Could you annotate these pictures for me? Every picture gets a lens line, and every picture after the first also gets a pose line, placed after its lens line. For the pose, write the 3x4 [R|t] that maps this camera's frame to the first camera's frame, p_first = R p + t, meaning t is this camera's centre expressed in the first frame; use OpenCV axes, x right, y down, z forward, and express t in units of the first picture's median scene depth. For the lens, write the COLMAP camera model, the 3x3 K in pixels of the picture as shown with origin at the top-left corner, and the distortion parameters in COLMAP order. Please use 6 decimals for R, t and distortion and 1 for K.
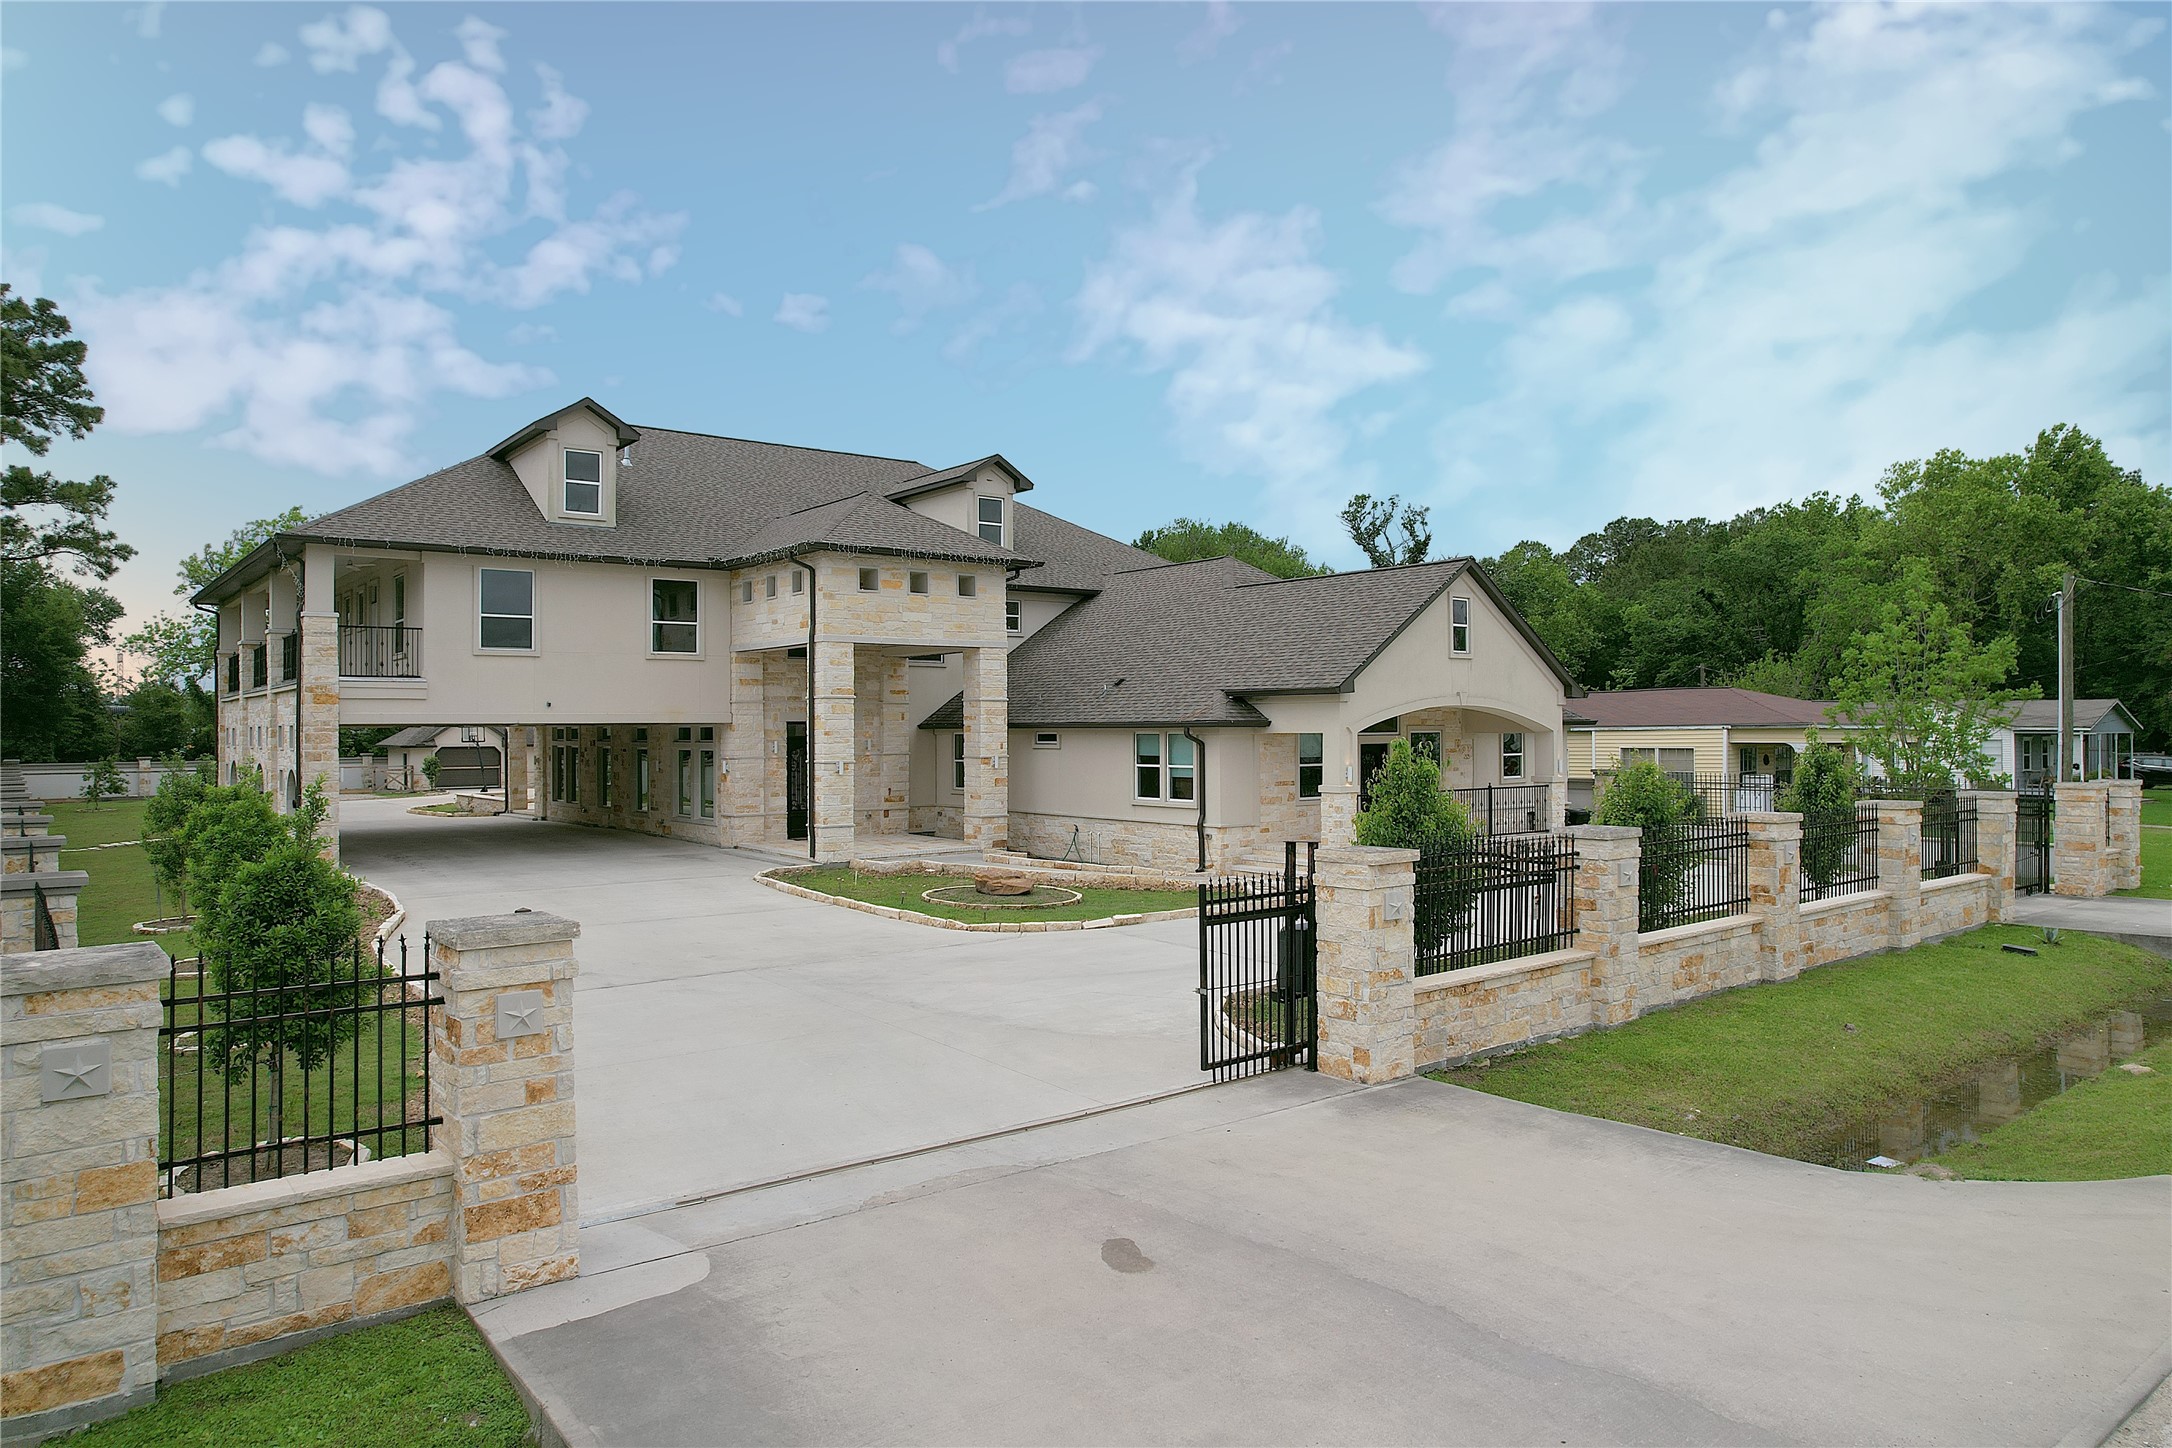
lens RADIAL K [[1390.9, 0, 1086.0], [0, 1390.9, 724.0], [0, 0, 1]] dist [-0.077657, 0.070889]
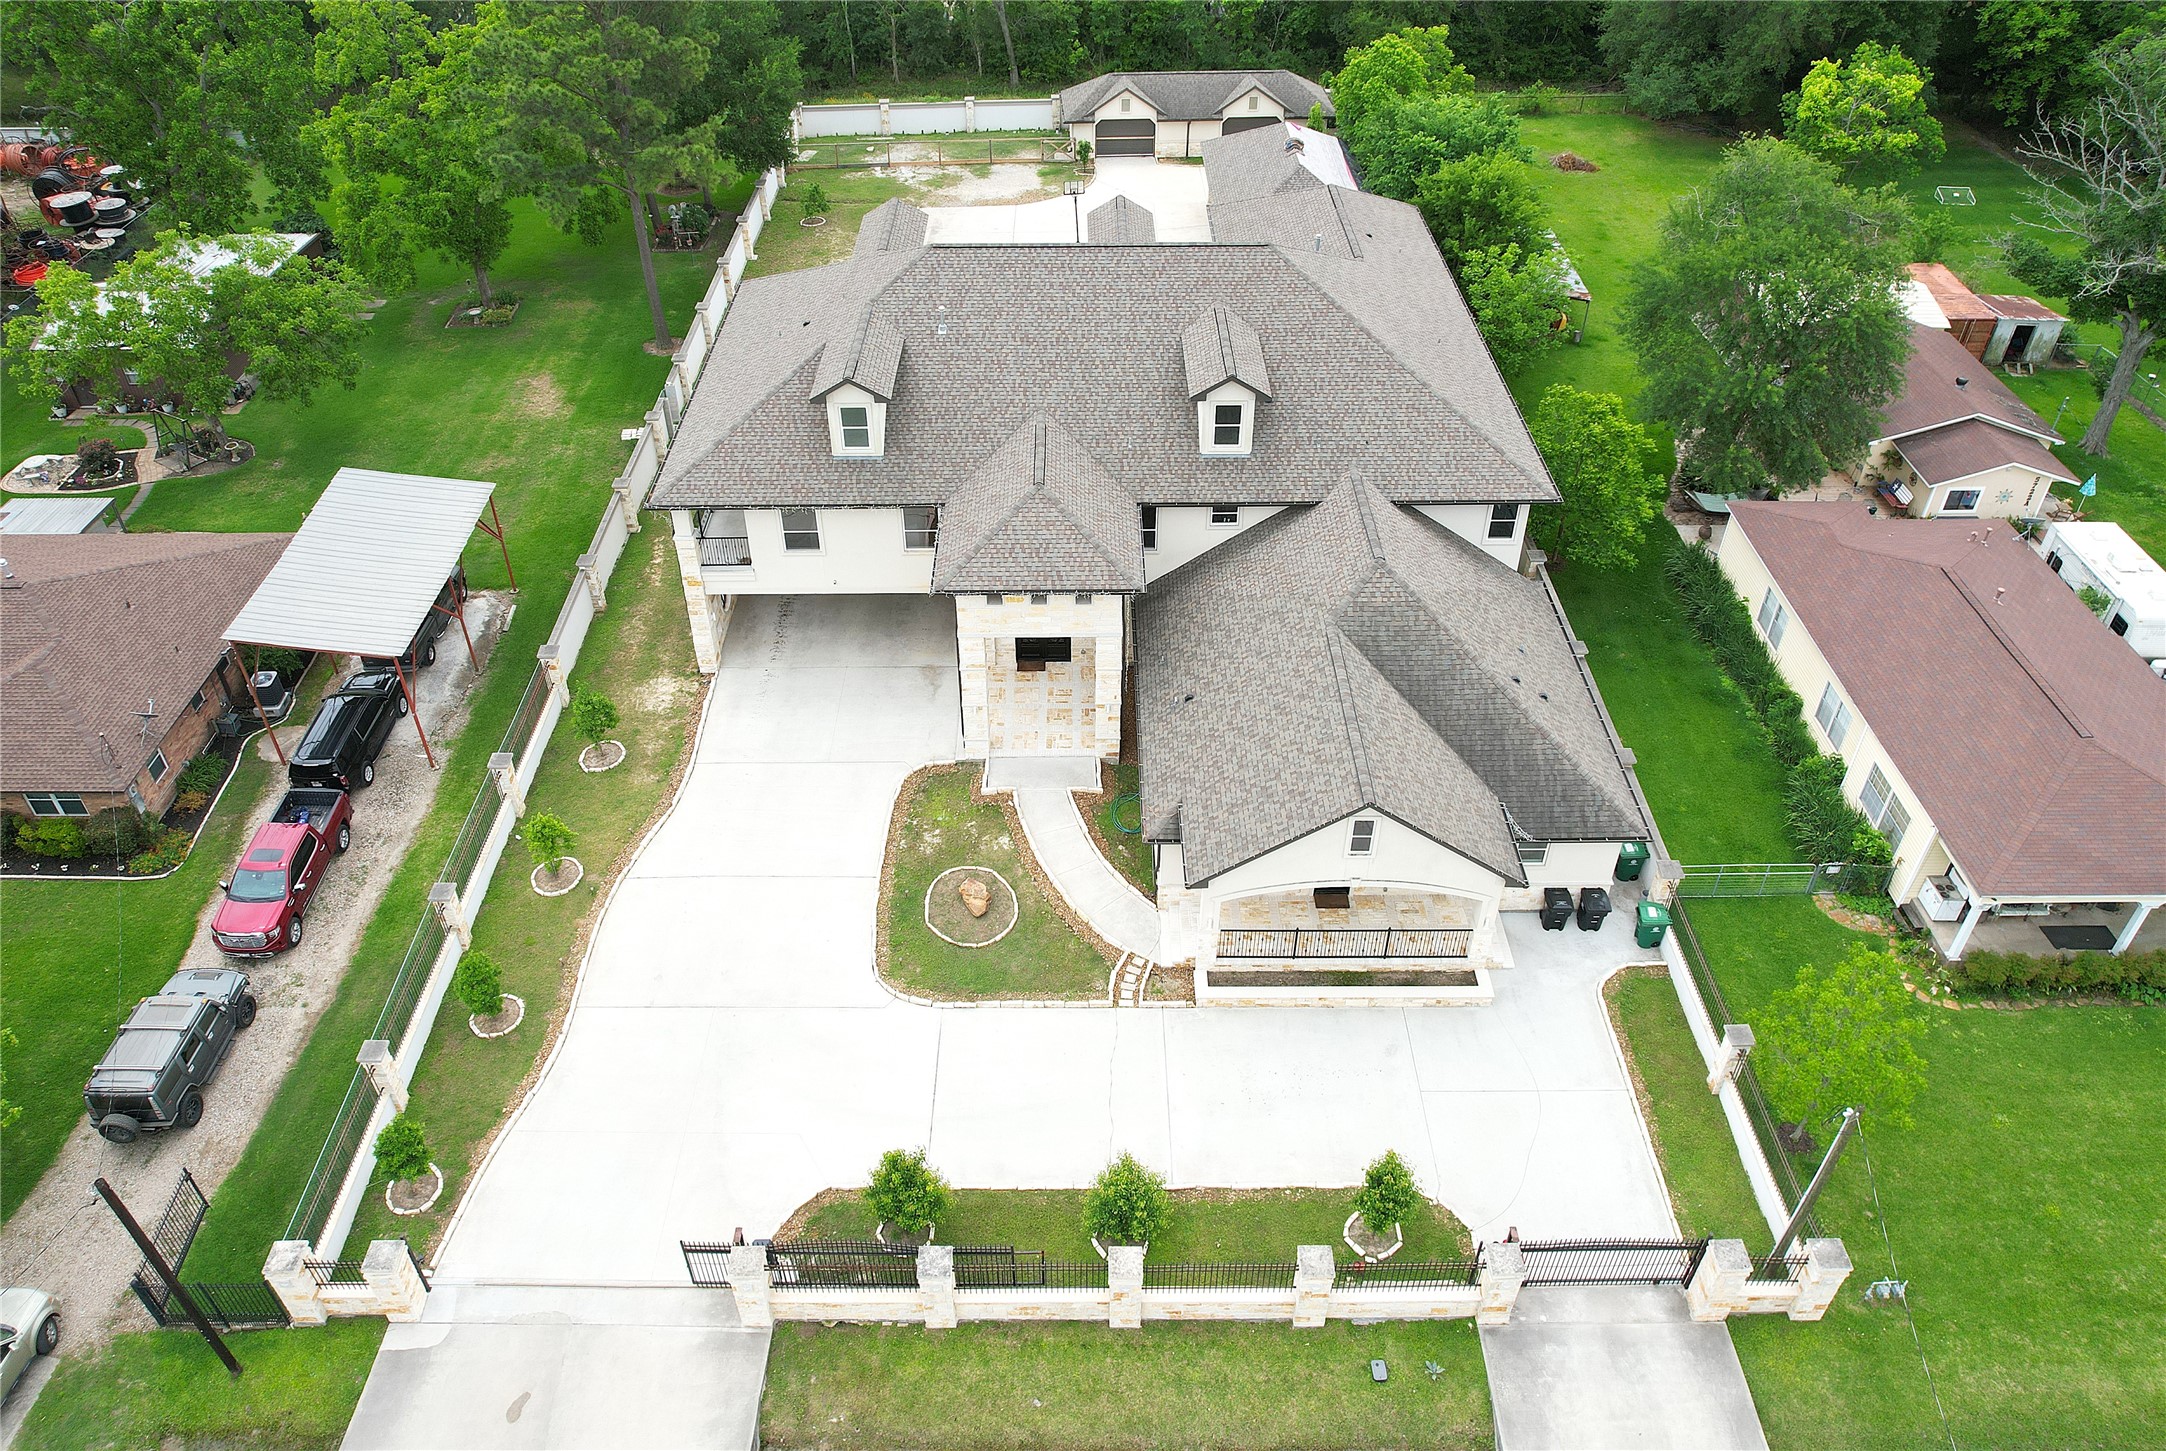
lens RADIAL K [[1426.3, 0, 1083.0], [0, 1426.3, 725.5], [0, 0, 1]] dist [-0.056145, -0.000084]
pose [[0.789787, 0.399949, -0.465055, 0.548354], [-0.003865, 0.761414, 0.648254, -0.834170], [0.613368, -0.510185, 0.602901, 0.166675]]
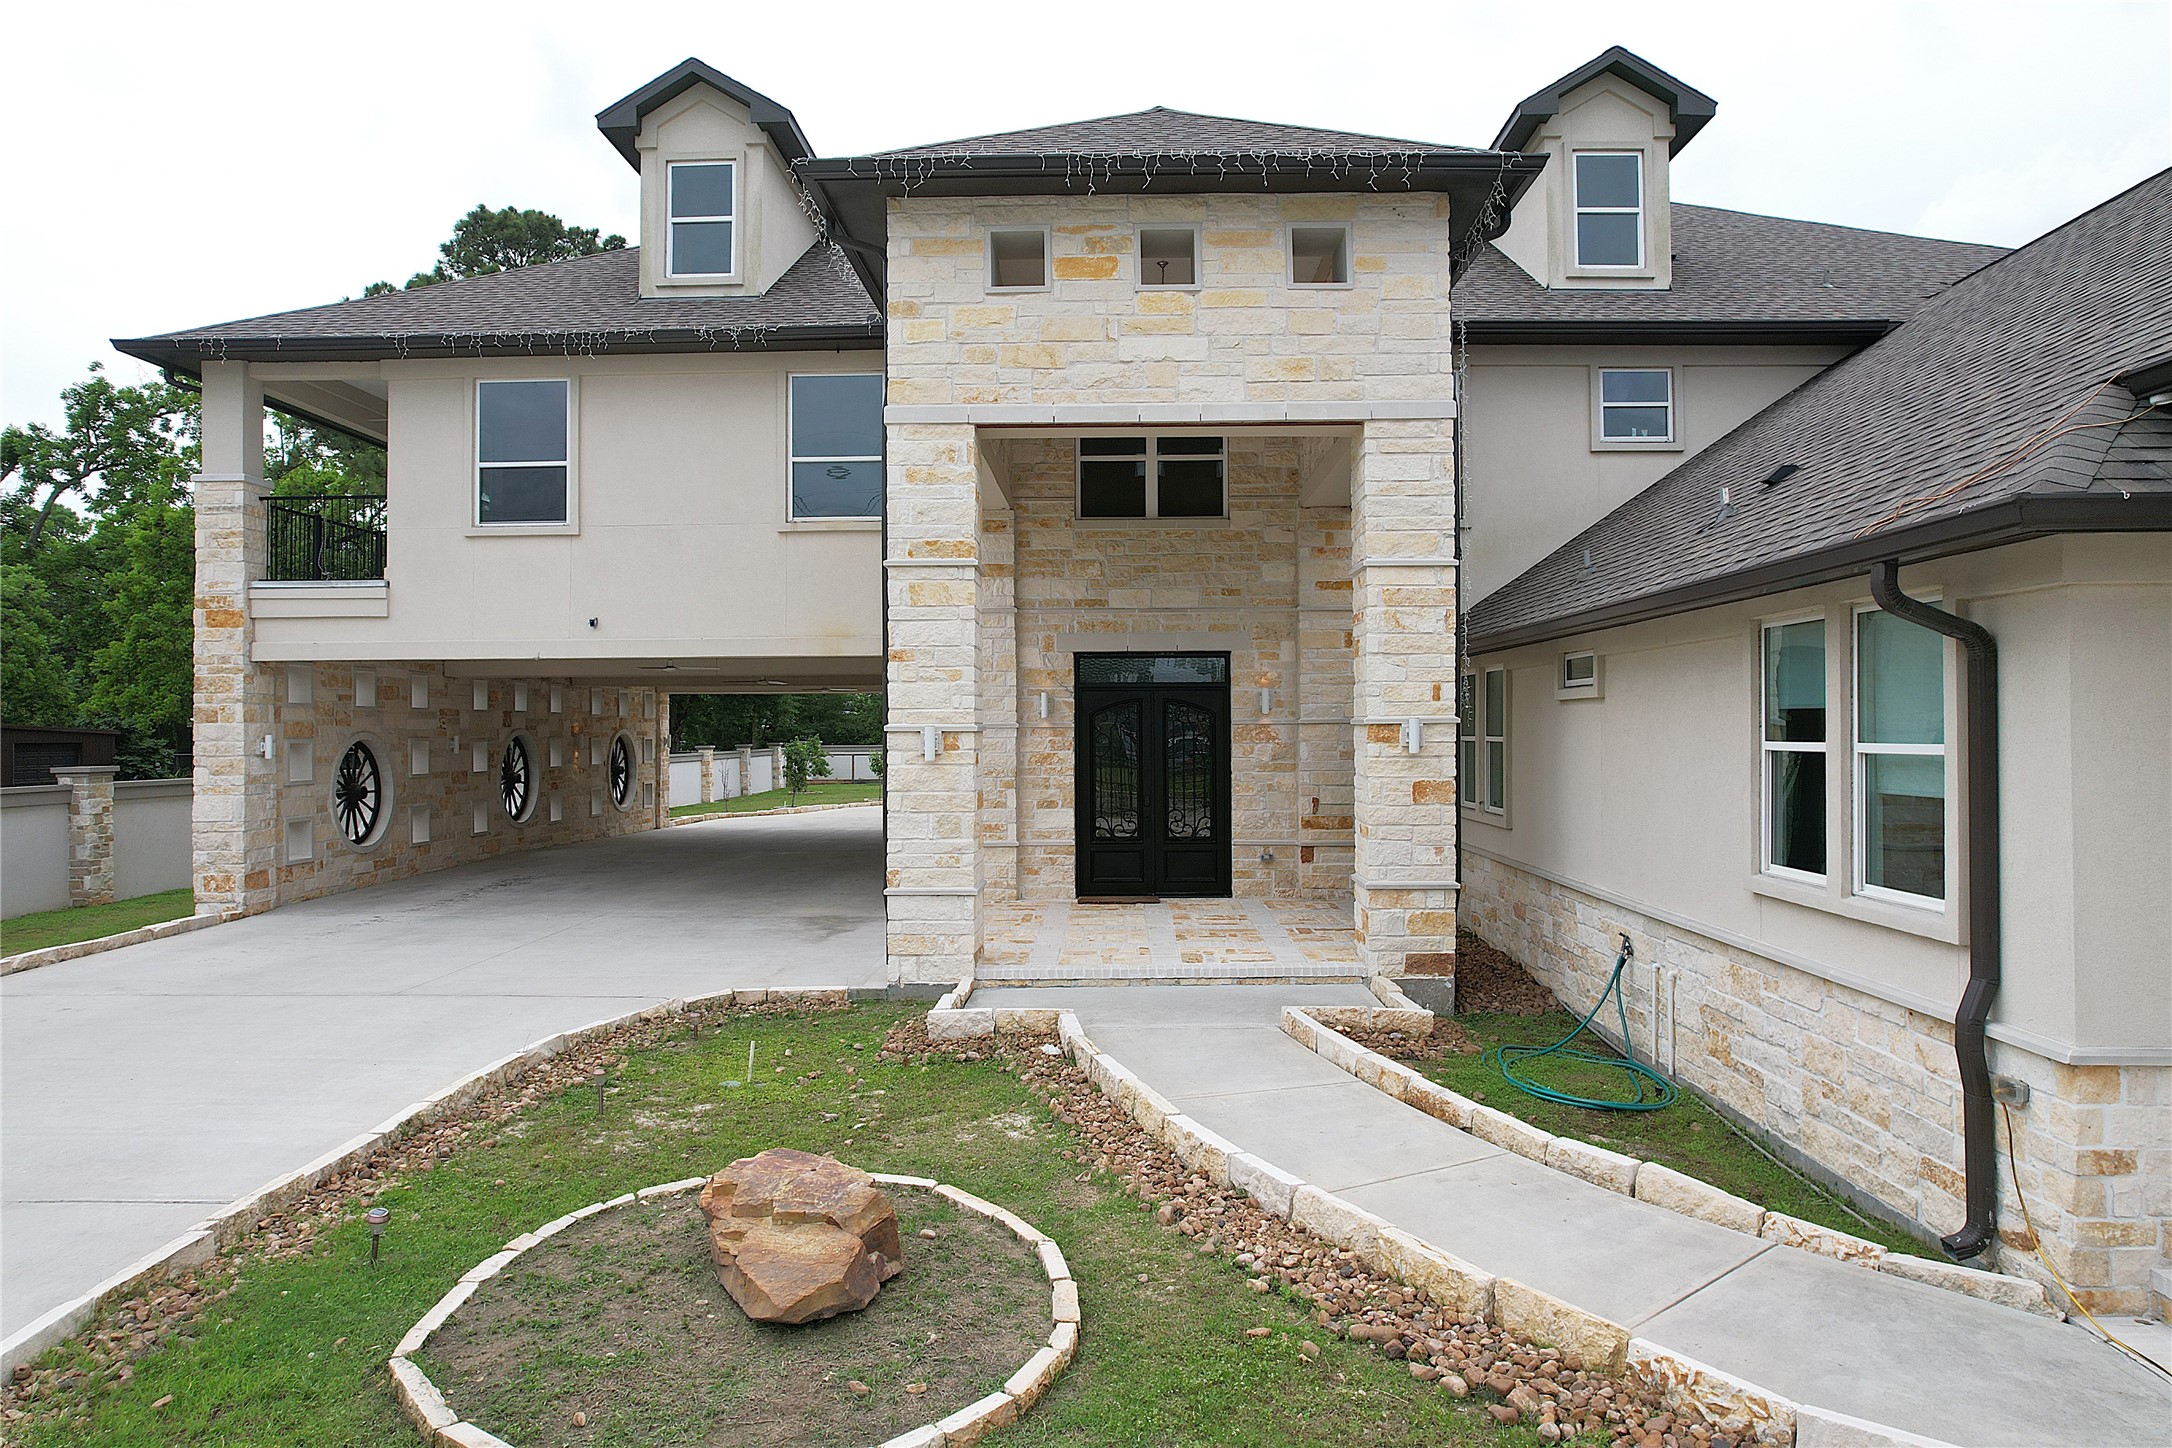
lens RADIAL K [[1390.9, 0, 1086.0], [0, 1390.9, 724.0], [0, 0, 1]] dist [-0.077657, 0.070889]
pose [[0.771966, 0.000141, -0.635664, 0.097386], [0.001753, 0.999996, 0.002350, 0.023198], [0.635662, -0.002928, 0.771962, 0.669909]]
